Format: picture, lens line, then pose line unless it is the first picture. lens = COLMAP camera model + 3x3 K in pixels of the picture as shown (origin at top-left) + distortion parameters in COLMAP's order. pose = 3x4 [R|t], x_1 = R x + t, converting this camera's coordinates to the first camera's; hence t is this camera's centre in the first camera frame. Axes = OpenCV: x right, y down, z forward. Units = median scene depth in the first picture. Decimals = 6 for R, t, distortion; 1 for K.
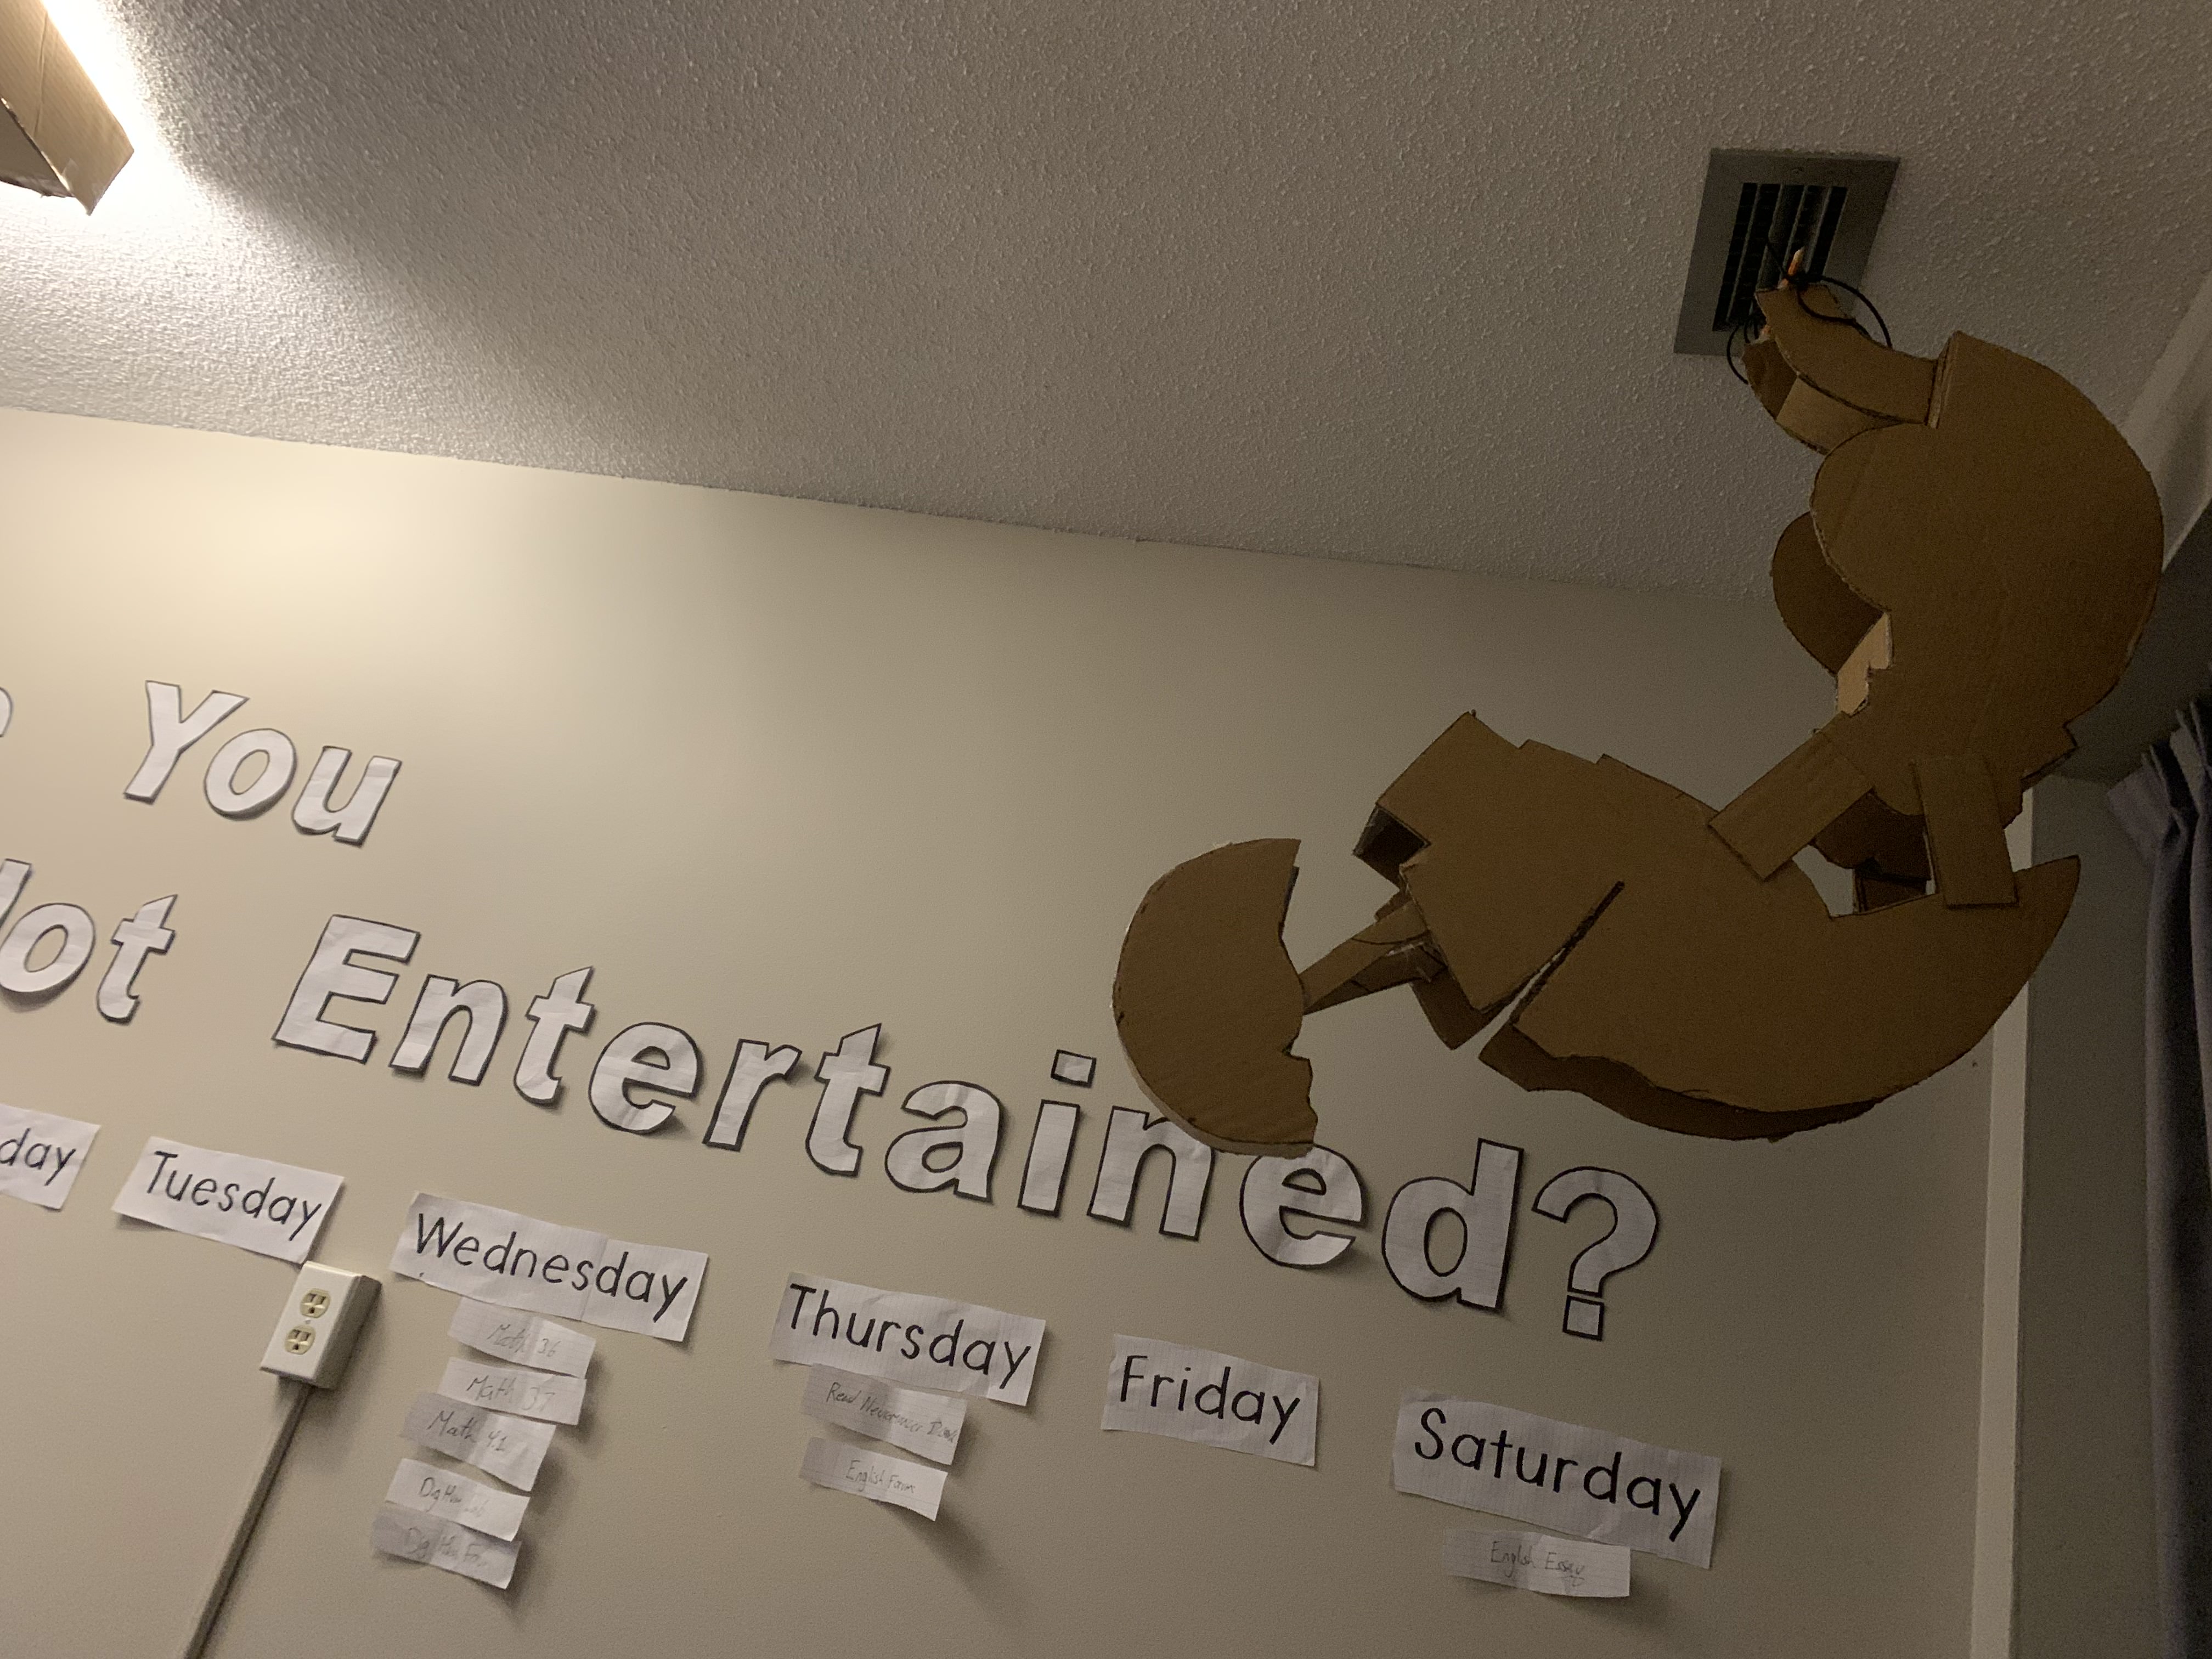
lens RADIAL K [[1688.2, 0, 1144.3], [0, 1688.2, 831.0], [0, 0, 1]] dist [0.002023, 0.000219]
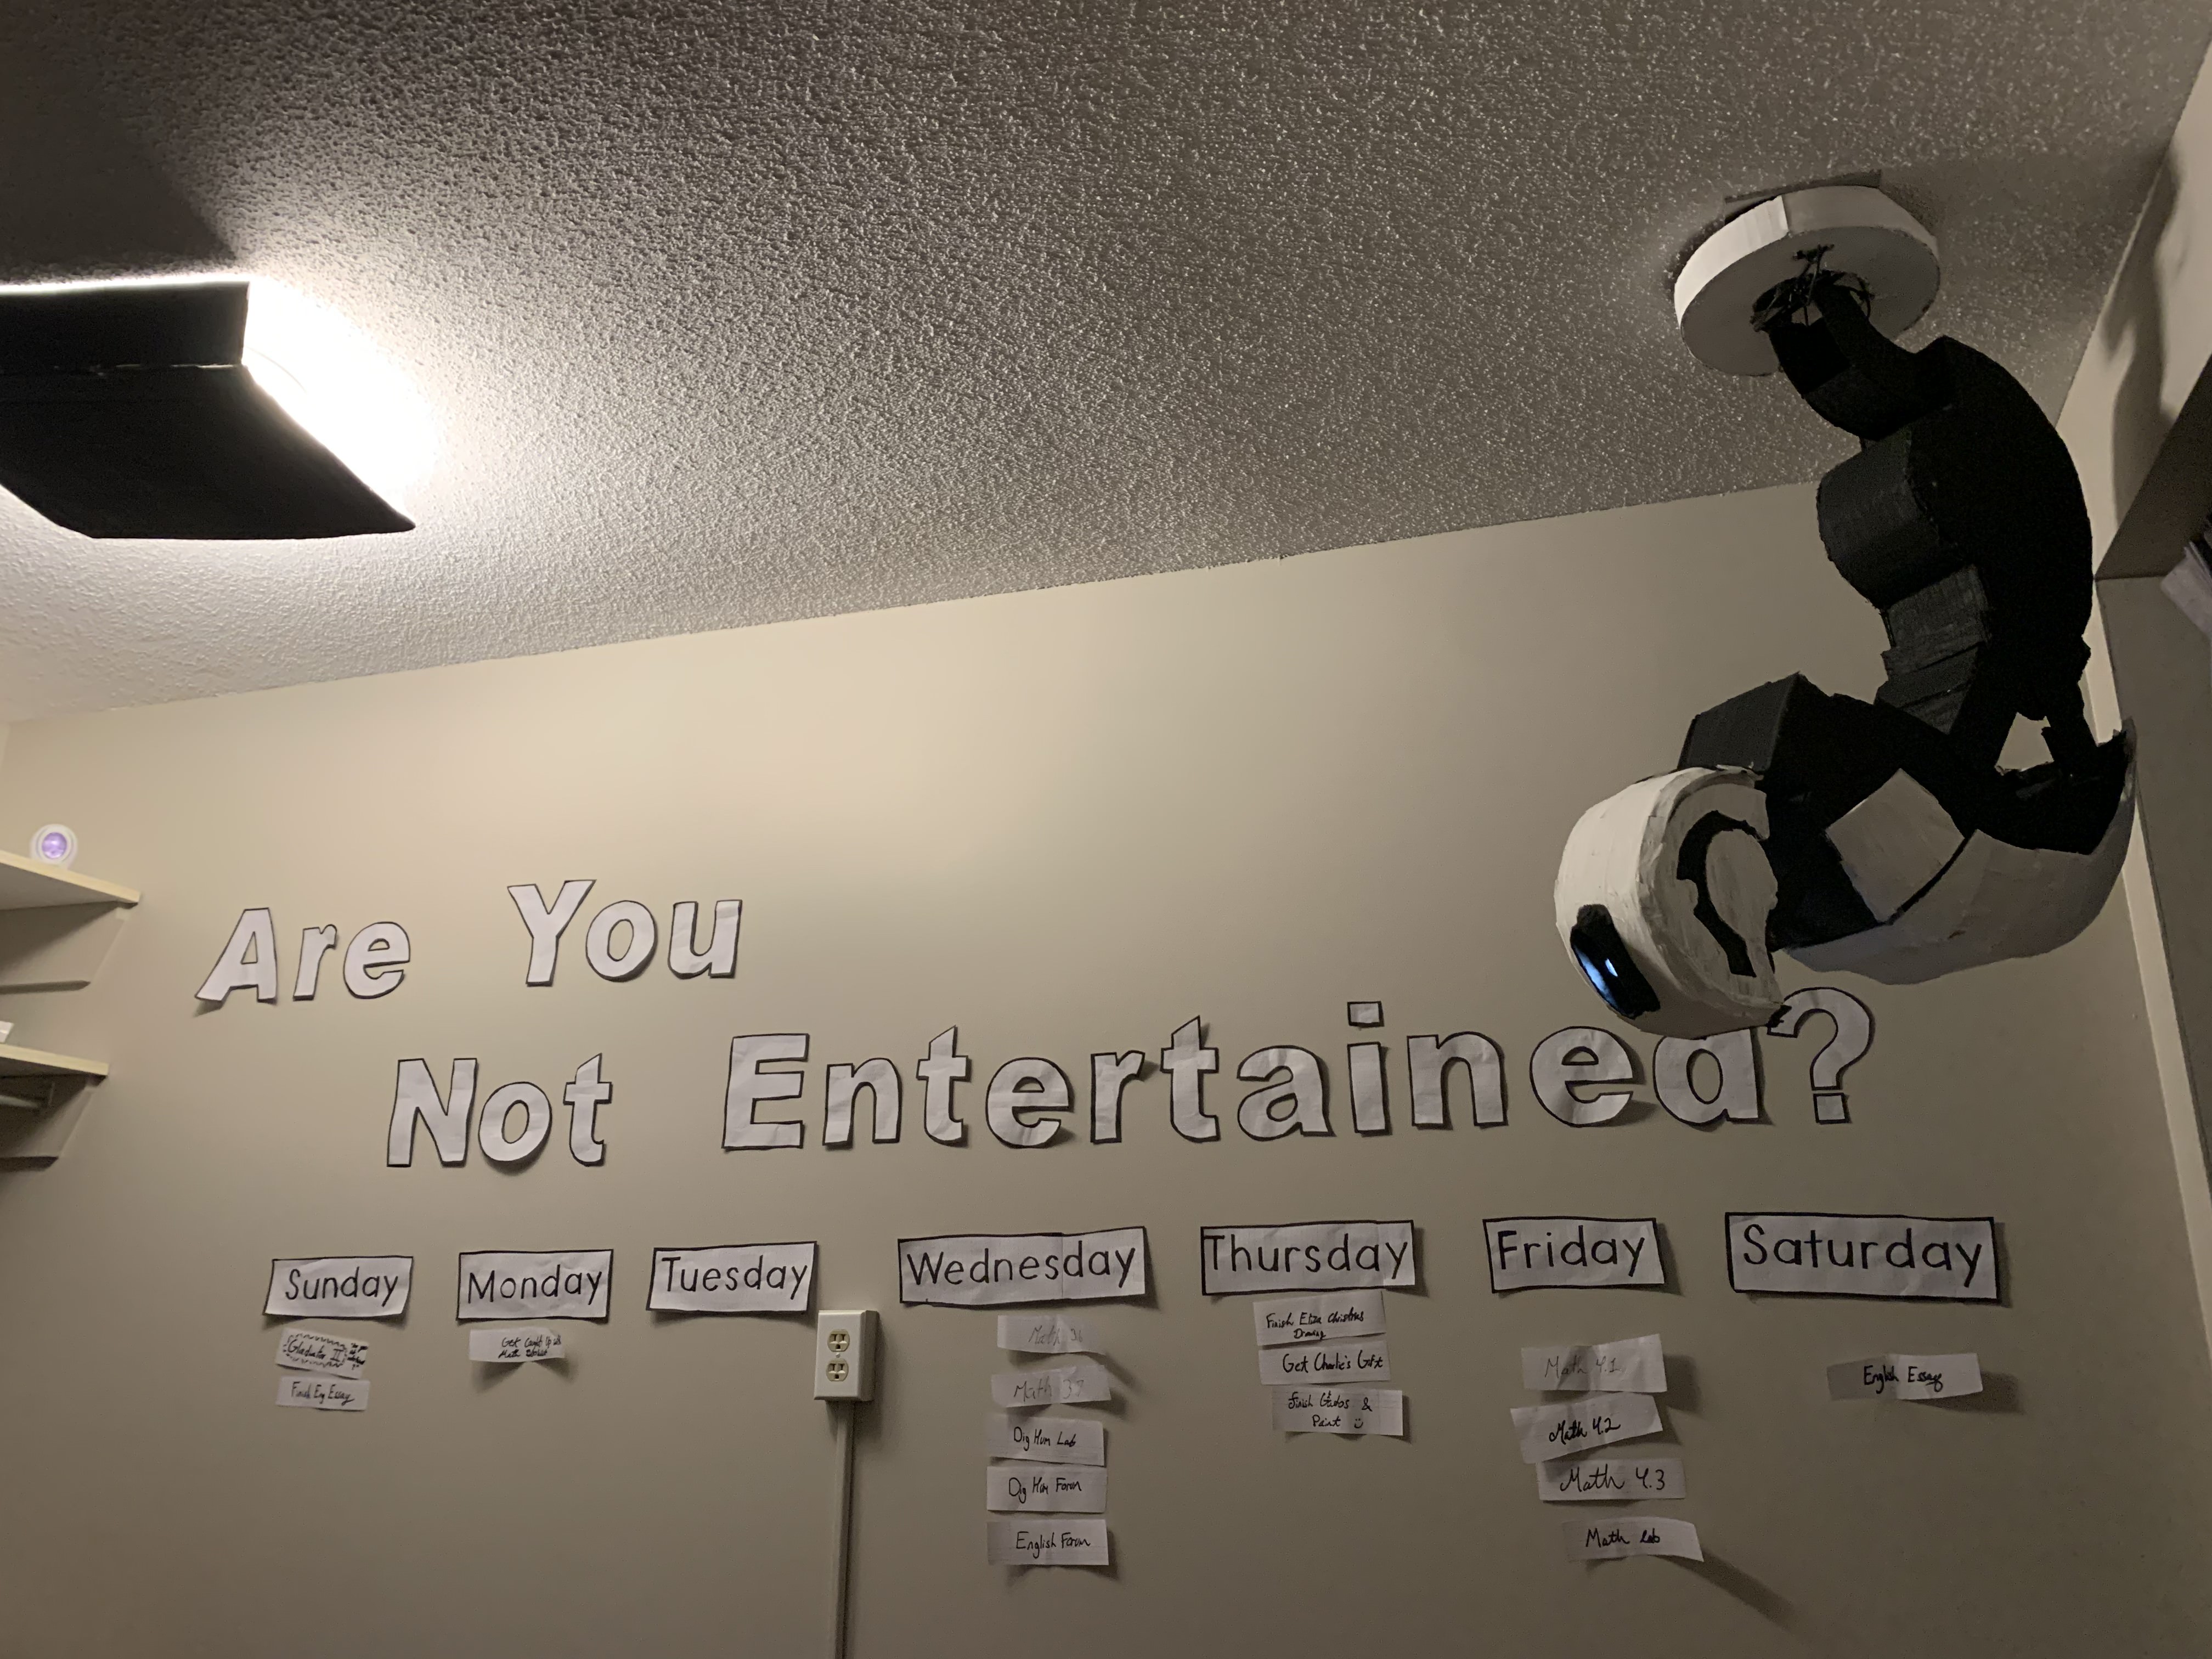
lens RADIAL K [[1684.9, 0, 1106.0], [0, 1684.9, 829.5], [0, 0, 1]] dist [0.158653, -0.281686]
pose [[0.962745, -0.261417, -0.069166, -0.101697], [0.266967, 0.959562, 0.089275, -0.149599], [0.043031, -0.104414, 0.993603, -0.231800]]
